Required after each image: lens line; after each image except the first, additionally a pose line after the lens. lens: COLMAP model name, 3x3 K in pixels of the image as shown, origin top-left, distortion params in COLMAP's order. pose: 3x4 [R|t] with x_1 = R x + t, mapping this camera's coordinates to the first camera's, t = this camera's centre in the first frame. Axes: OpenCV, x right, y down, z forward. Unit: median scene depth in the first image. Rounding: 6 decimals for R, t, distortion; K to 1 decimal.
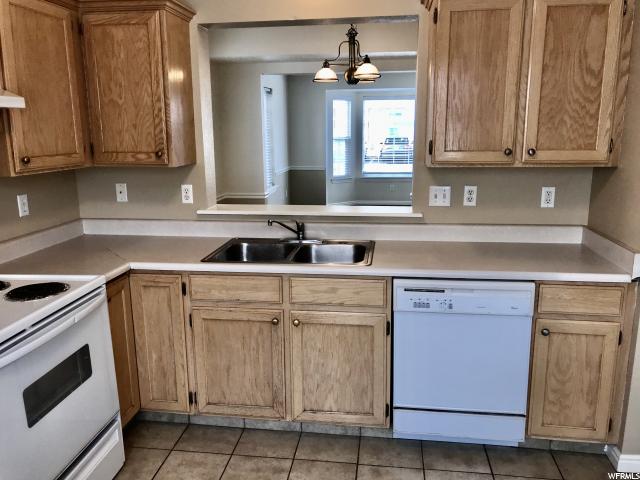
lens RADIAL K [[522.7, 0, 322.3], [0, 522.7, 235.9], [0, 0, 1]] dist [0.010212, 0.002837]
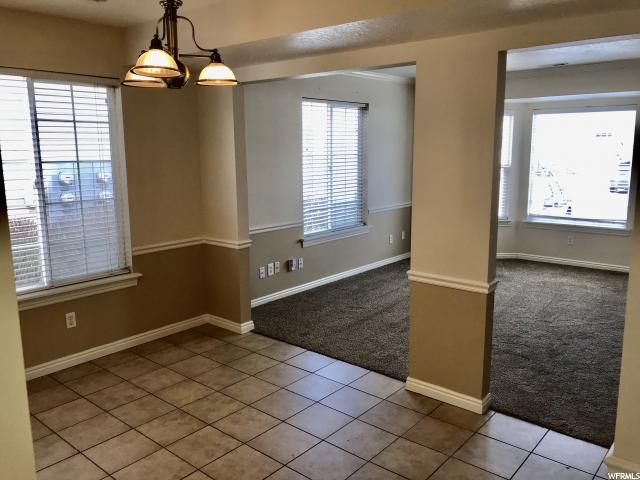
lens RADIAL K [[522.7, 0, 322.3], [0, 522.7, 235.9], [0, 0, 1]] dist [0.010212, 0.002837]
pose [[0.840954, 0.101950, -0.531416, 0.814306], [-0.120123, 0.992759, 0.000363, -0.219109], [0.527605, 0.063530, 0.847111, 0.896534]]
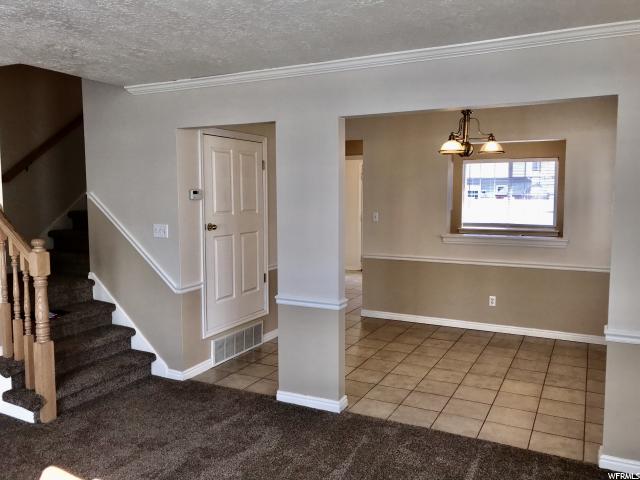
lens RADIAL K [[522.7, 0, 322.3], [0, 522.7, 235.9], [0, 0, 1]] dist [0.010212, 0.002837]
pose [[-0.941944, -0.020987, 0.335114, -0.017892], [0.076676, 0.958229, 0.275533, -0.675601], [-0.326898, 0.285232, -0.900989, 3.163247]]
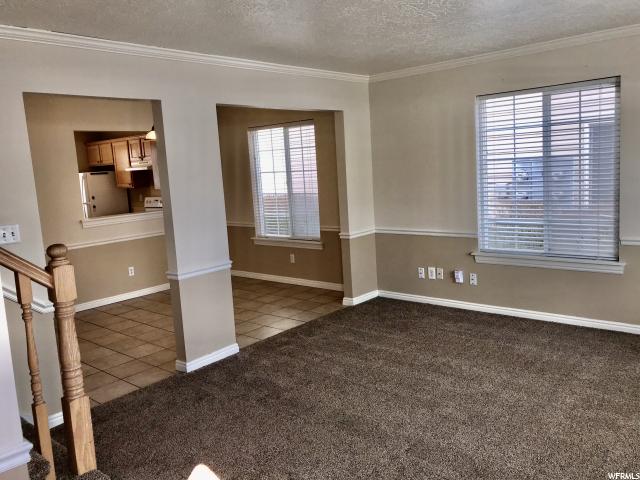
lens RADIAL K [[513.5, 0, 328.8], [0, 513.5, 242.7], [0, 0, 1]] dist [0.000420, -0.002544]
pose [[-0.546037, 0.163728, -0.821606, 1.422648], [-0.113278, 0.957280, 0.266049, -0.648386], [0.830067, 0.238343, -0.504164, 3.030342]]
